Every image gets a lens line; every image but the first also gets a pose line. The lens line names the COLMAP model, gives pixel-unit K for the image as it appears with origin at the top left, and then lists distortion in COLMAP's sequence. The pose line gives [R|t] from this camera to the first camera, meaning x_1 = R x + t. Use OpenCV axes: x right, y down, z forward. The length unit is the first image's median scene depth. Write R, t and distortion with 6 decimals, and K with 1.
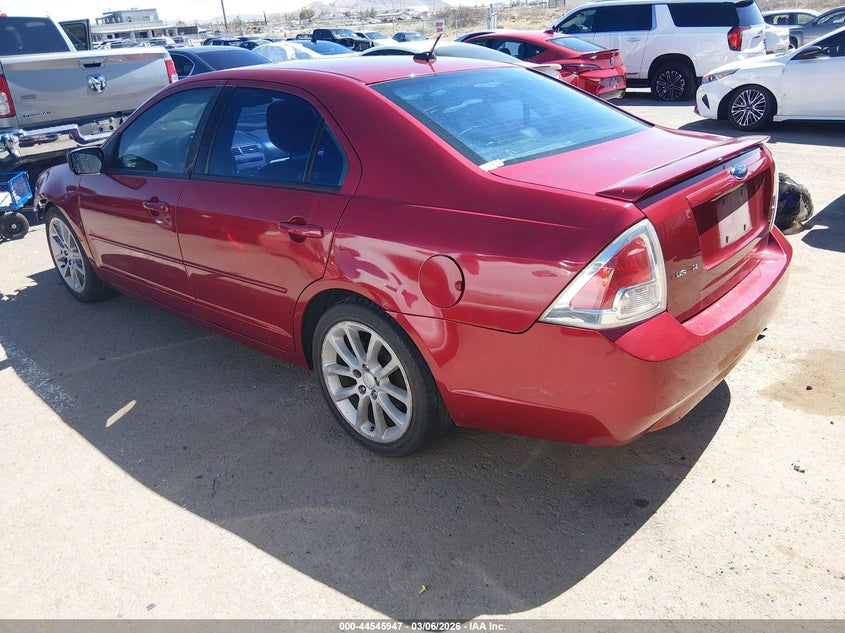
lens RADIAL K [[653.0, 0, 422.5], [0, 653.0, 316.5], [0, 0, 1]] dist [0.141138, -0.232292]
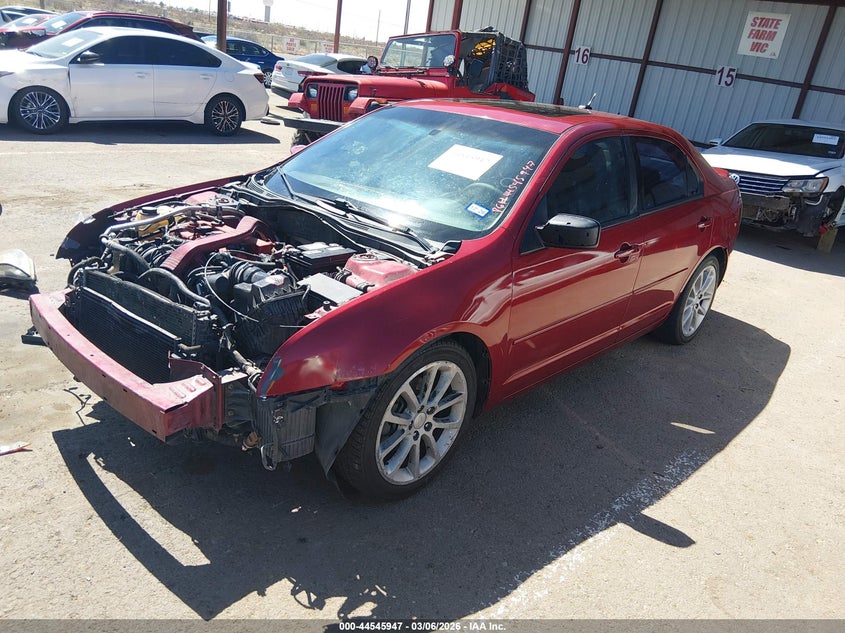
lens RADIAL K [[653.0, 0, 422.5], [0, 653.0, 316.5], [0, 0, 1]] dist [0.141138, -0.232292]
pose [[0.012310, -0.318053, 0.947993, -0.538376], [0.279700, 0.911315, 0.302115, -0.183263], [-0.960009, 0.261434, 0.100177, 0.464769]]
